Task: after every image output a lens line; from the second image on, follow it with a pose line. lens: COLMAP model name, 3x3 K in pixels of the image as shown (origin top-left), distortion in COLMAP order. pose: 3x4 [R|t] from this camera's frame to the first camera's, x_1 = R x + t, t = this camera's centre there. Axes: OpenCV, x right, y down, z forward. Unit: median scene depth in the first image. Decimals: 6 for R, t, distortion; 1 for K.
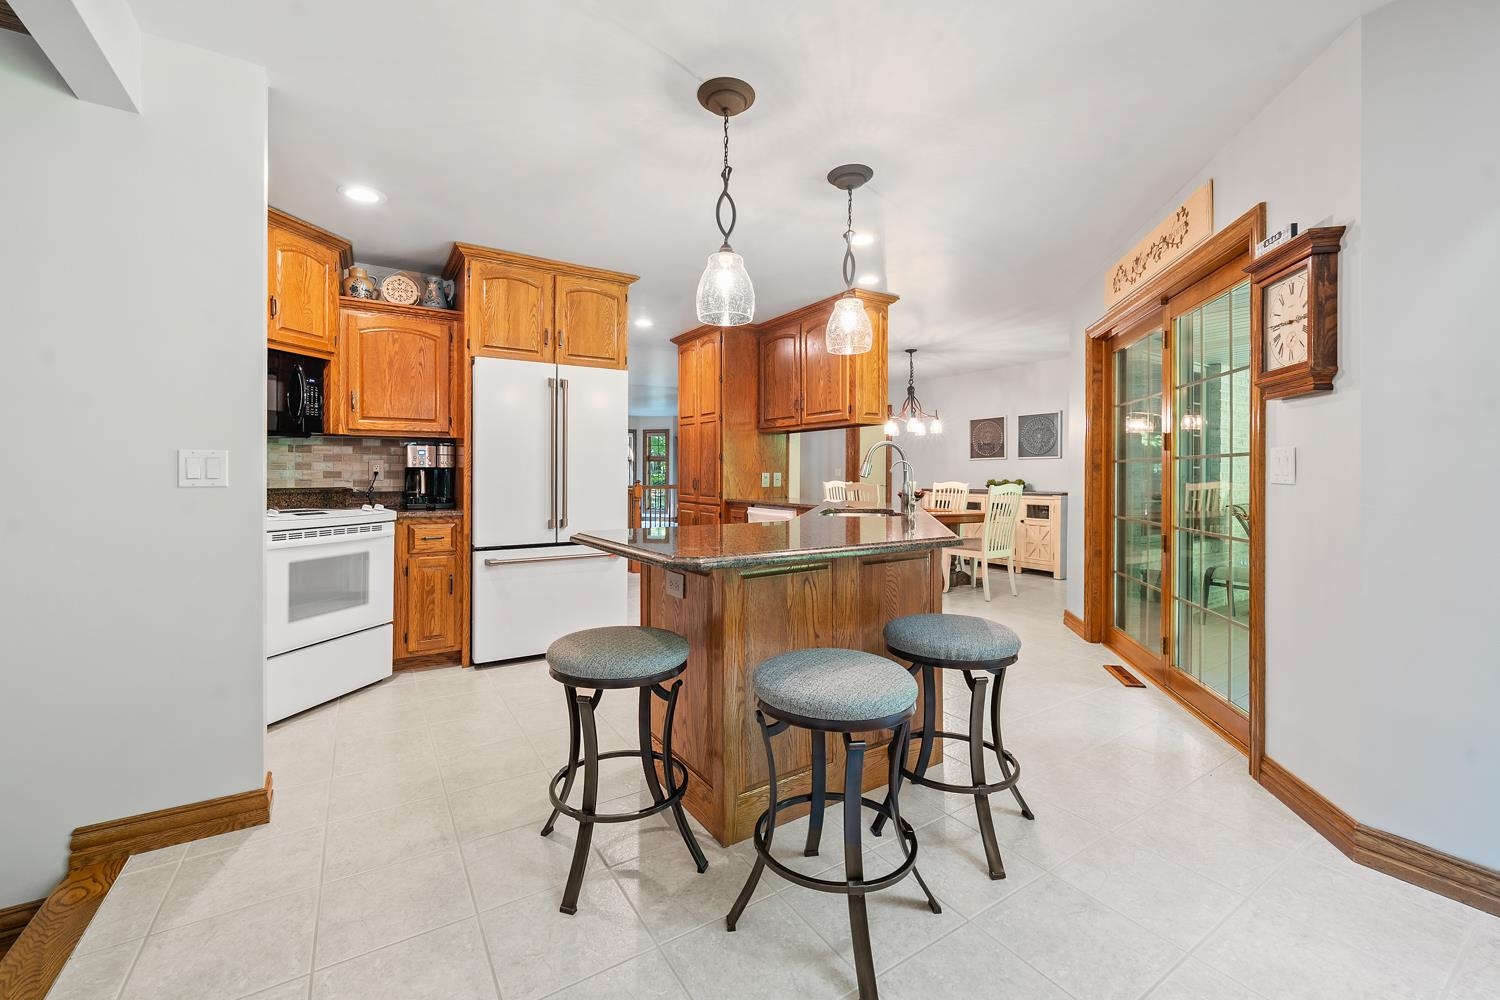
lens RADIAL K [[607.5, 0, 747.7], [0, 607.5, 472.1], [0, 0, 1]] dist [-0.001027, -0.000137]
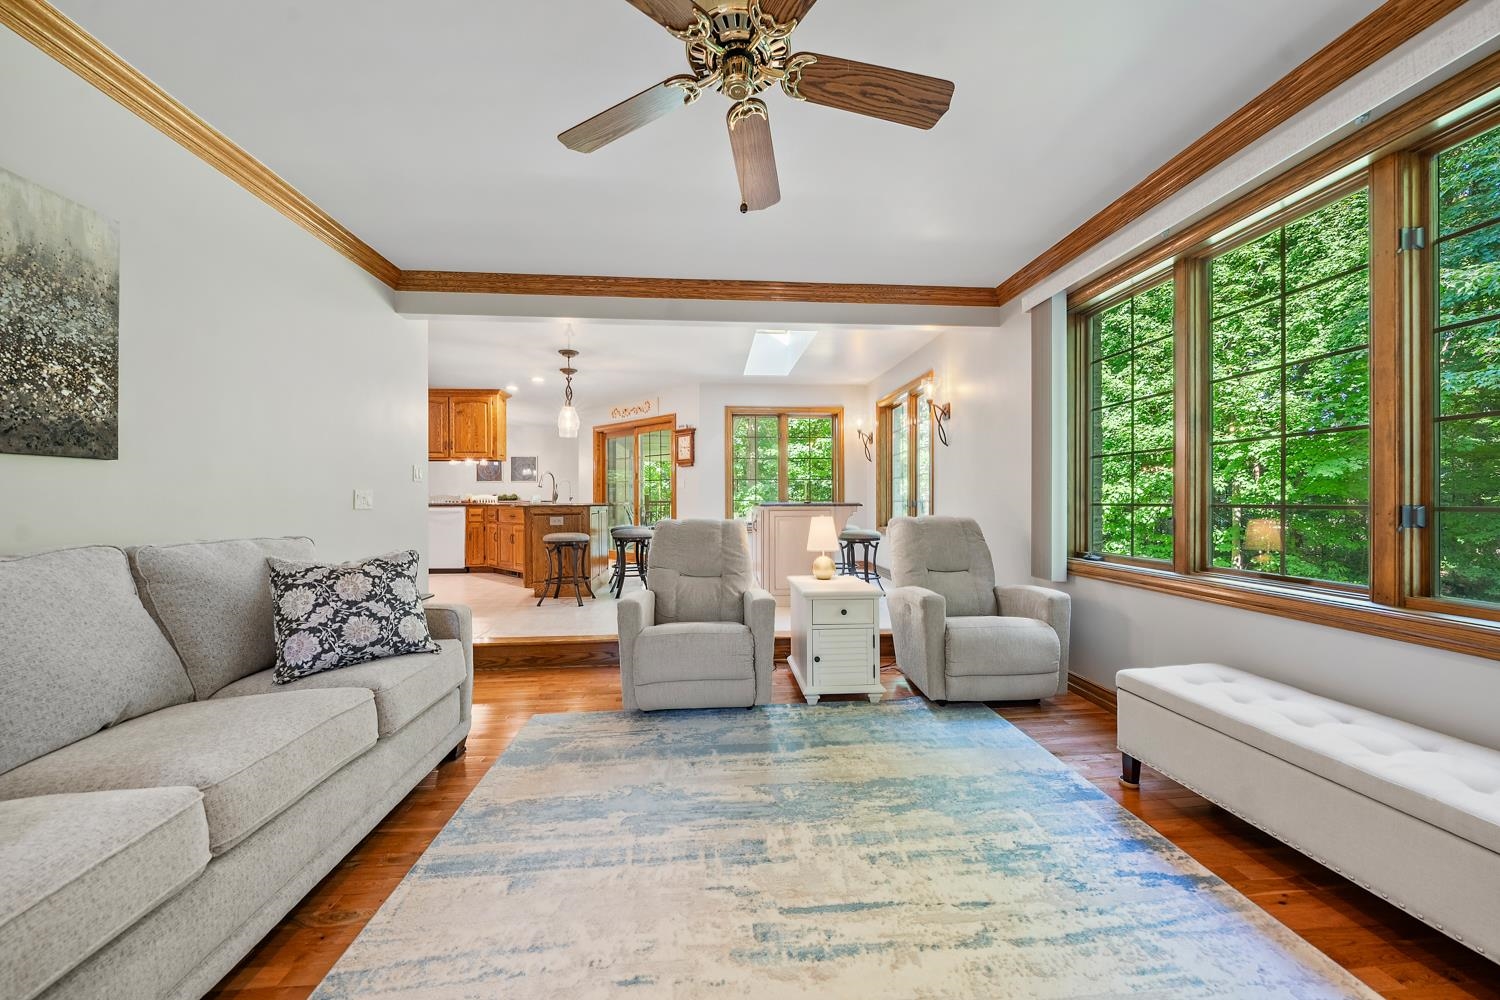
lens RADIAL K [[537.5, 0, 750.0], [0, 537.5, 500.0], [0, 0, 1]] dist [-0.000154, -0.000013]
pose [[0.459711, -0.003800, 0.888060, -1.083656], [-0.002932, 0.999979, 0.005797, 0.039438], [-0.888064, -0.005269, 0.459690, -0.531920]]
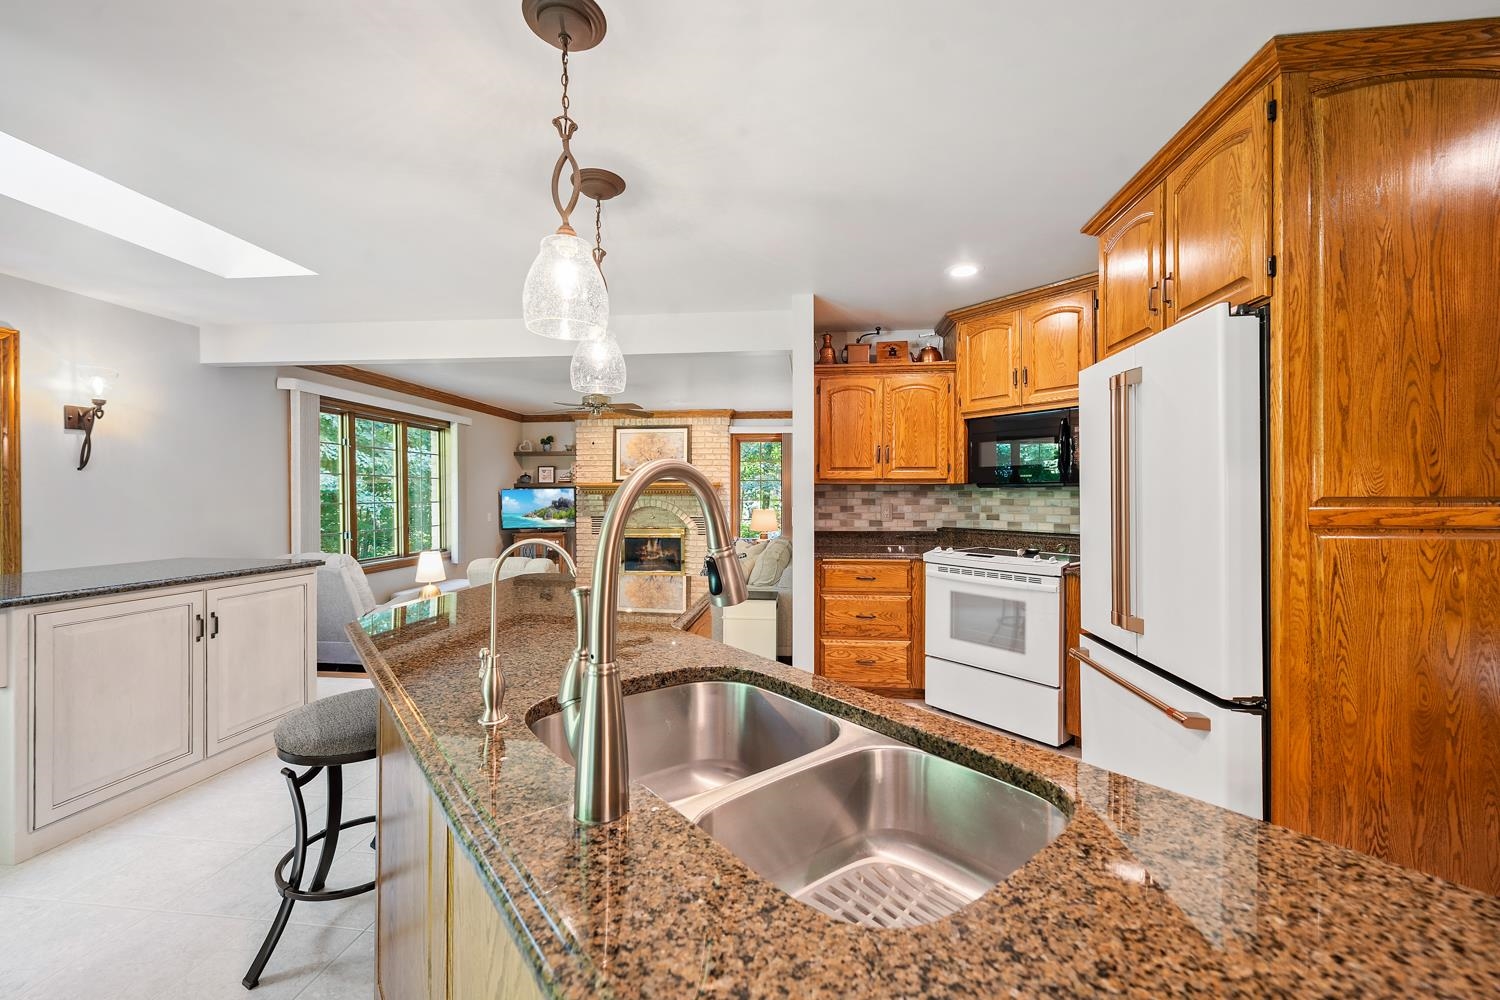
lens RADIAL K [[598.7, 0, 750.0], [0, 598.7, 500.0], [0, 0, 1]] dist [-0.001210, -0.000268]
pose [[-0.620910, 0.003812, -0.783873, 0.366419], [0.003603, 0.999991, 0.002009, -0.034170], [0.783874, -0.001577, -0.620918, 1.090479]]
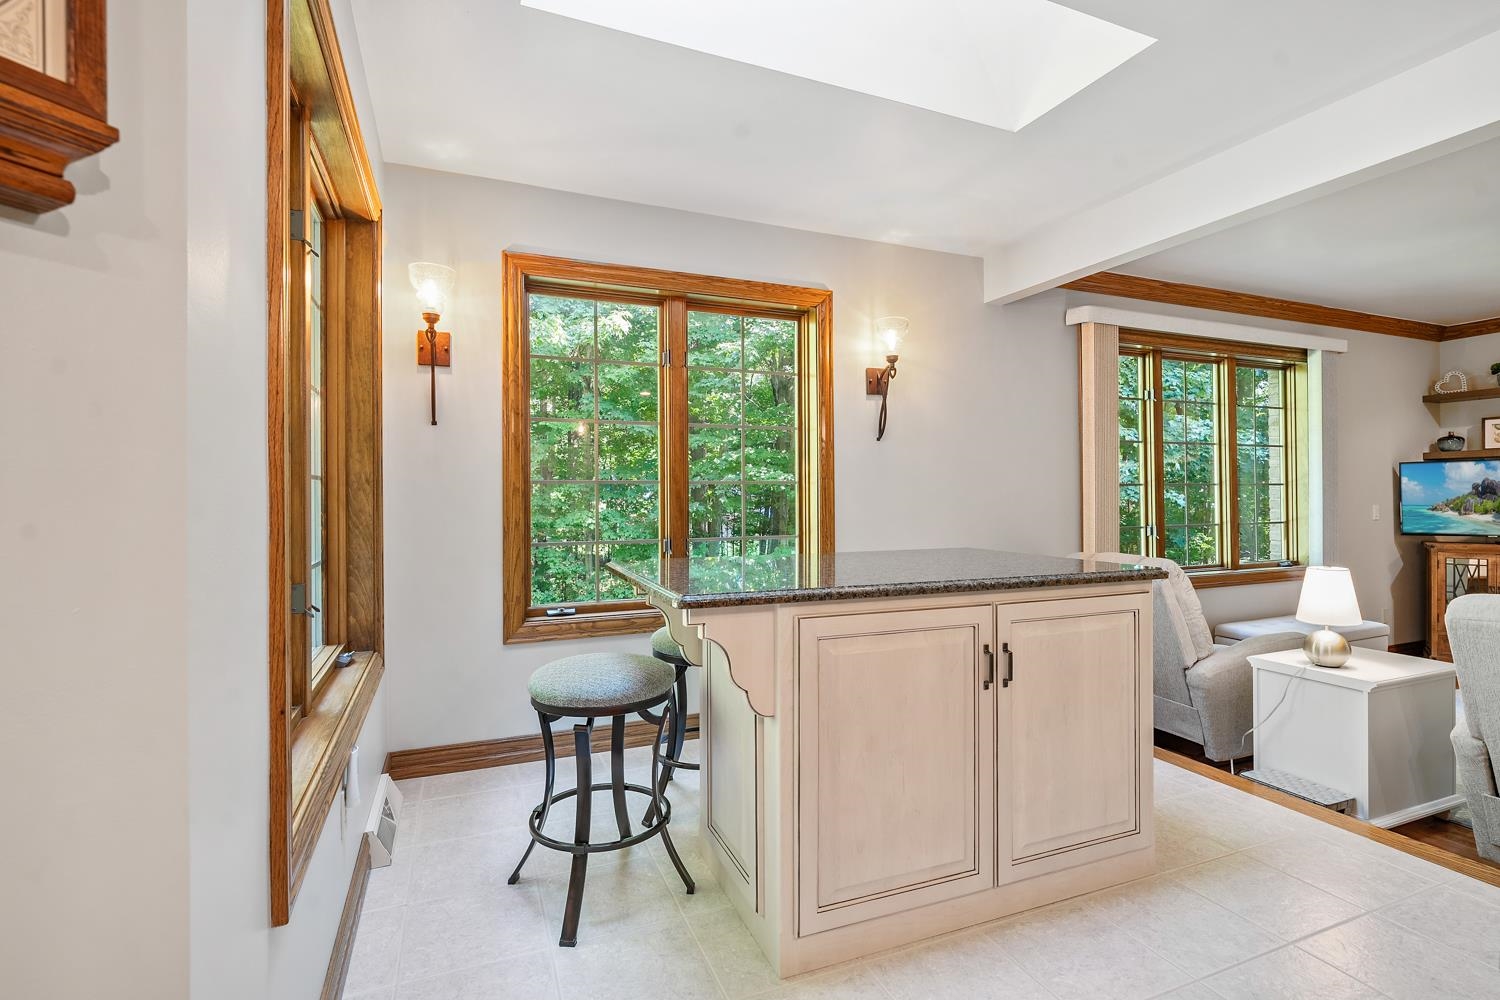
lens RADIAL K [[698.9, 0, 744.5], [0, 698.9, 493.8], [0, 0, 1]] dist [-0.000448, 0.000123]
pose [[-0.985702, 0.004208, 0.168446, 0.298555], [0.003218, 0.999976, -0.006147, -0.001864], [-0.168468, -0.005517, -0.985692, 0.629262]]
